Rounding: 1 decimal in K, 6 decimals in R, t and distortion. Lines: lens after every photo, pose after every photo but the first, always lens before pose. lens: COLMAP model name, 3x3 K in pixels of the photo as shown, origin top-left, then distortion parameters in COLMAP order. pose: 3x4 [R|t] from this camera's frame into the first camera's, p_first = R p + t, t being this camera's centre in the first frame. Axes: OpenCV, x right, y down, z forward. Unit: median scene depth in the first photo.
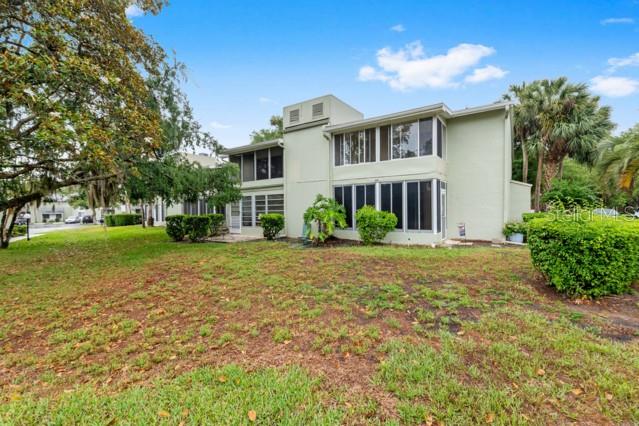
lens RADIAL K [[271.7, 0, 318.0], [0, 271.7, 212.1], [0, 0, 1]] dist [-0.004062, -0.000545]
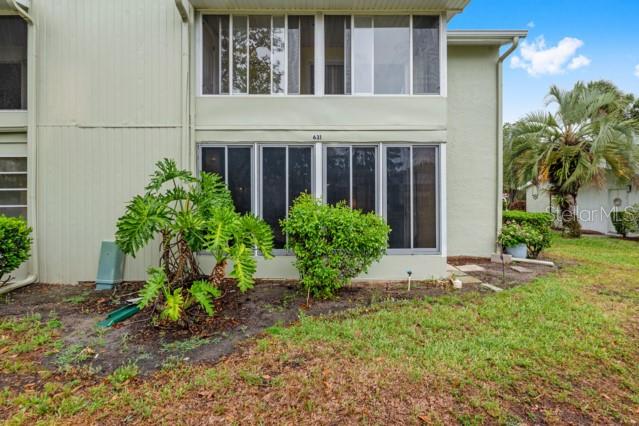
lens RADIAL K [[327.4, 0, 319.2], [0, 327.4, 207.6], [0, 0, 1]] dist [0.002183, 0.000075]
pose [[0.821074, 0.006336, 0.570787, -0.073004], [0.000854, 0.999924, -0.012329, 0.000472], [-0.570821, 0.010610, 0.821006, 0.551642]]
